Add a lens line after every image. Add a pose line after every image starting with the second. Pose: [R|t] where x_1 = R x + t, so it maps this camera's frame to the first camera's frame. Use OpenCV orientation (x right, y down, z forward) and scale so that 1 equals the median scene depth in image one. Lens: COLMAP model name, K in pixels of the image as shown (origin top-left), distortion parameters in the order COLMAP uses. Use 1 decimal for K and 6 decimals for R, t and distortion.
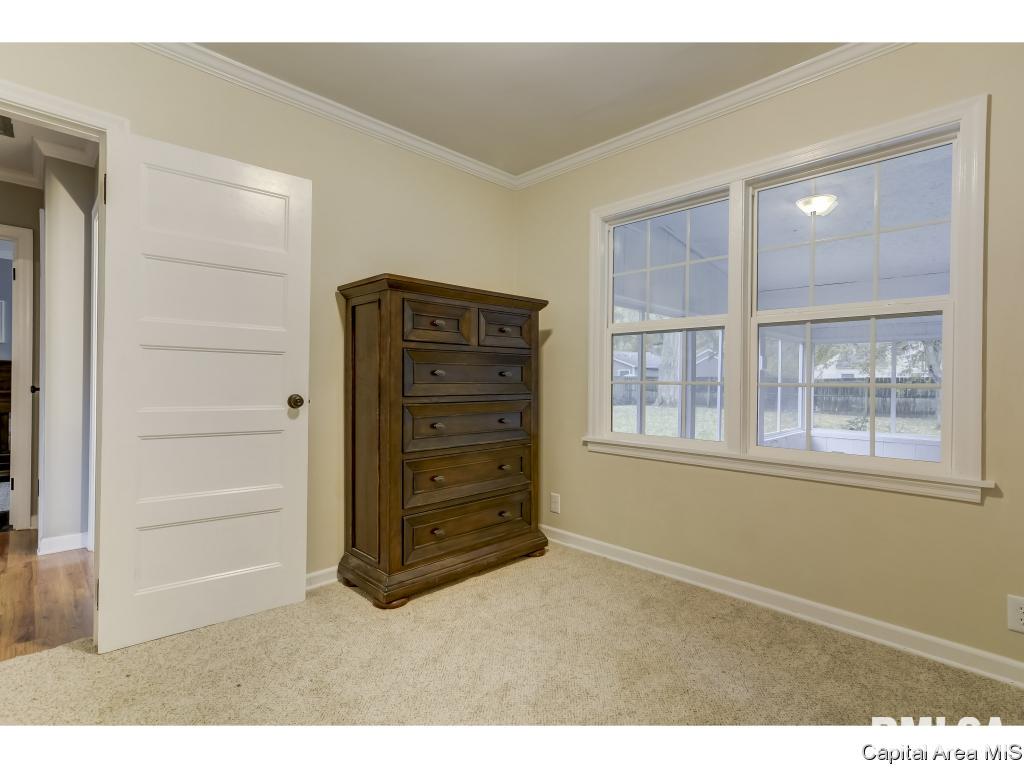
lens RADIAL K [[491.6, 0, 512.4], [0, 491.6, 381.4], [0, 0, 1]] dist [-0.016740, 0.012971]
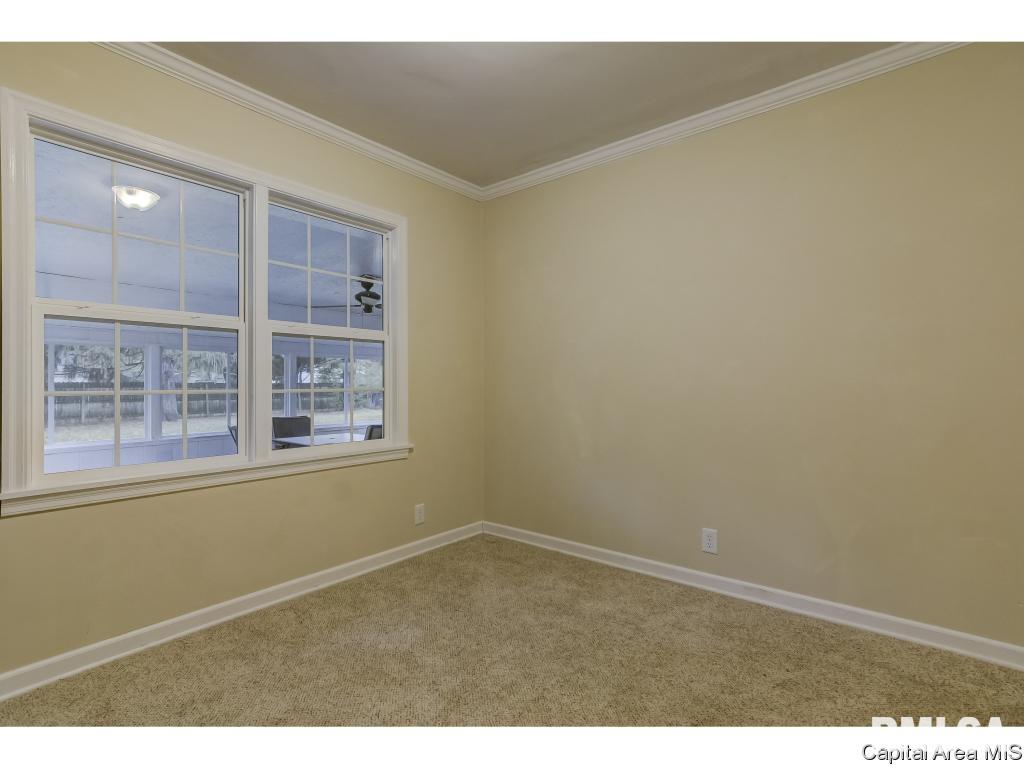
lens RADIAL K [[491.6, 0, 512.4], [0, 491.6, 381.4], [0, 0, 1]] dist [-0.016740, 0.012971]
pose [[-0.094269, -0.002533, 0.995544, -0.602782], [0.010448, 0.999939, 0.003534, -0.012852], [-0.995492, 0.010735, -0.094236, 0.623430]]
